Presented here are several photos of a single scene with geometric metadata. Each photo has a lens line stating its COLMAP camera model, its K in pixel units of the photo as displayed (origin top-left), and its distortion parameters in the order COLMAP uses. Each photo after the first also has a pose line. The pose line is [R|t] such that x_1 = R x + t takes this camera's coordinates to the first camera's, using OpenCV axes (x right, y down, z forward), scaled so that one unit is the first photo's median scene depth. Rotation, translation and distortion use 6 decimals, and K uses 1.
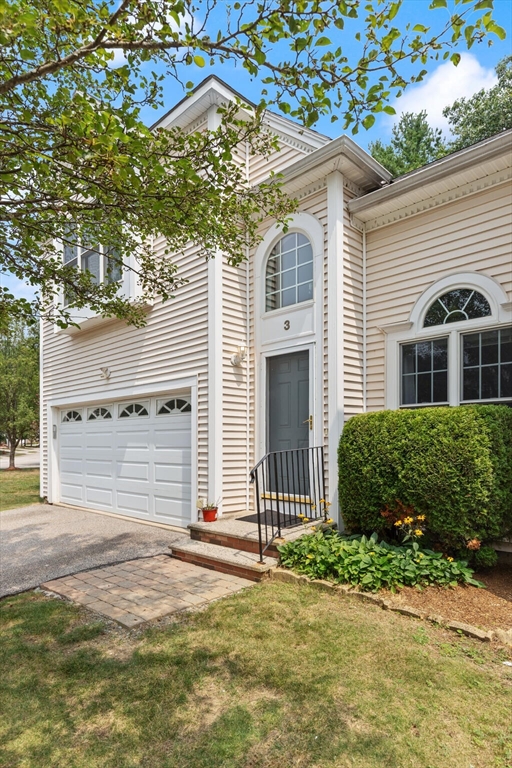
lens RADIAL K [[452.7, 0, 248.3], [0, 452.7, 388.5], [0, 0, 1]] dist [0.007842, 0.001981]
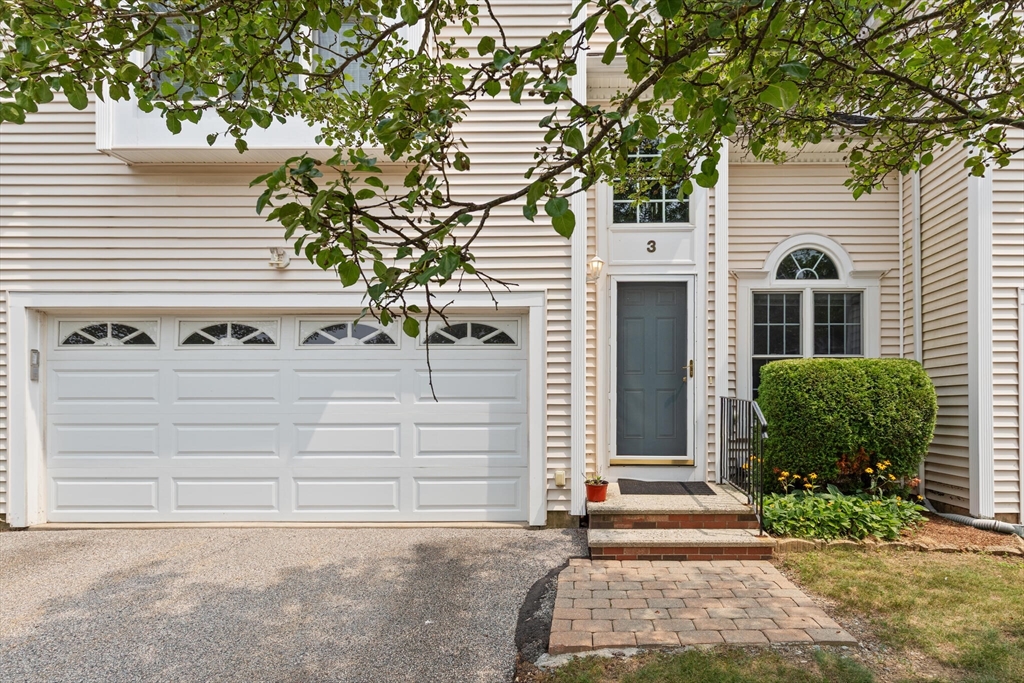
lens RADIAL K [[531.8, 0, 583.6], [0, 531.8, 353.3], [0, 0, 1]] dist [0.006954, -0.000039]
pose [[0.716017, 0.070931, 0.694470, -0.678072], [-0.085463, 0.996248, -0.013639, 0.075474], [-0.692832, -0.049586, 0.719392, 0.421225]]
